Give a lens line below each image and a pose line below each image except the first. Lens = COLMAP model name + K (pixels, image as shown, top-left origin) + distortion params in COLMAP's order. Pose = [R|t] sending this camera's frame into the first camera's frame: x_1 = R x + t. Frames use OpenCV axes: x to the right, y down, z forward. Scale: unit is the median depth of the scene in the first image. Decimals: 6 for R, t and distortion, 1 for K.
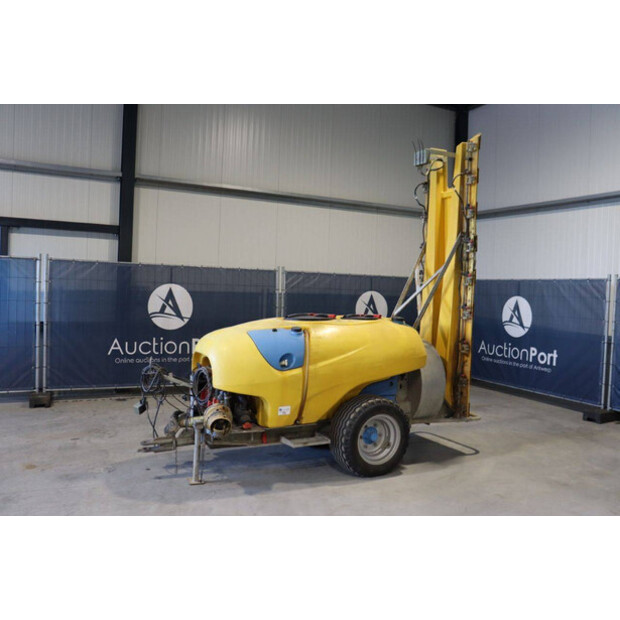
lens RADIAL K [[538.6, 0, 310.0], [0, 538.6, 310.0], [0, 0, 1]] dist [-0.071883, 0.001887]
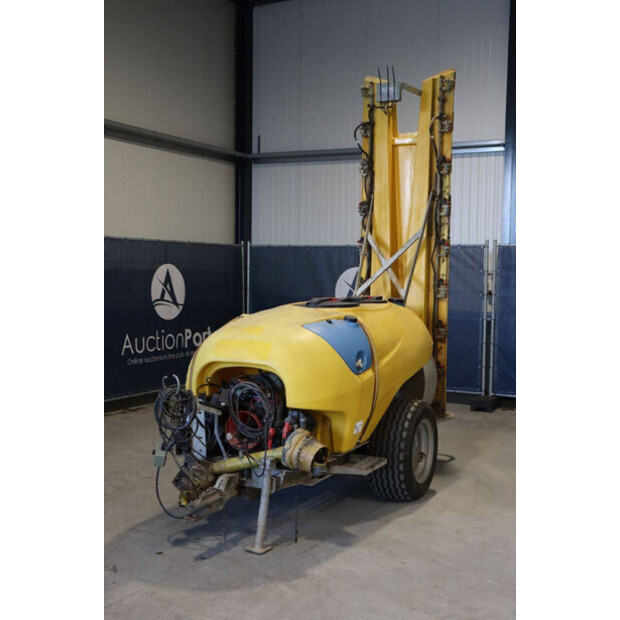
lens RADIAL K [[818.3, 0, 310.0], [0, 818.3, 310.0], [0, 0, 1]] dist [0.088221, 0.015882]
pose [[0.817728, -0.048297, 0.573575, -0.596165], [0.032314, 0.998754, 0.038030, -0.017718], [-0.574697, -0.012564, 0.818270, 0.079349]]
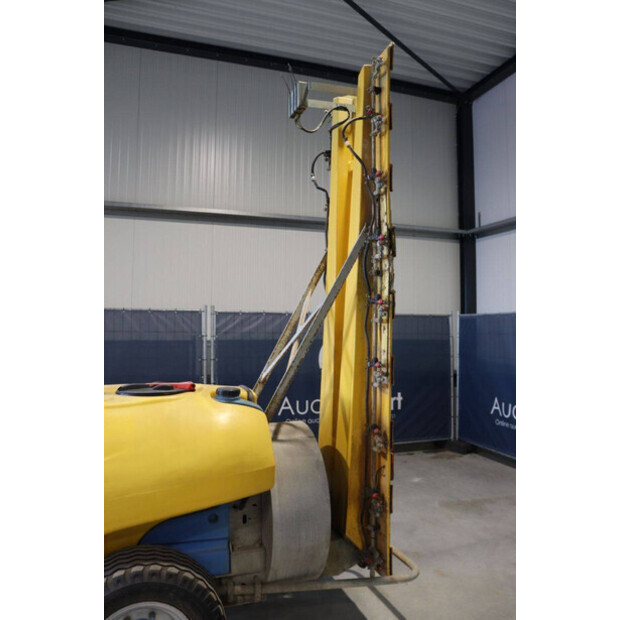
lens RADIAL K [[518.3, 0, 310.3], [0, 518.3, 323.3], [0, 0, 1]] dist [-0.099035, 0.003956]
pose [[0.991514, -0.031847, -0.126038, 0.287343], [0.024796, 0.998059, -0.057118, -0.017168], [0.127612, 0.053508, 0.990380, 0.484524]]
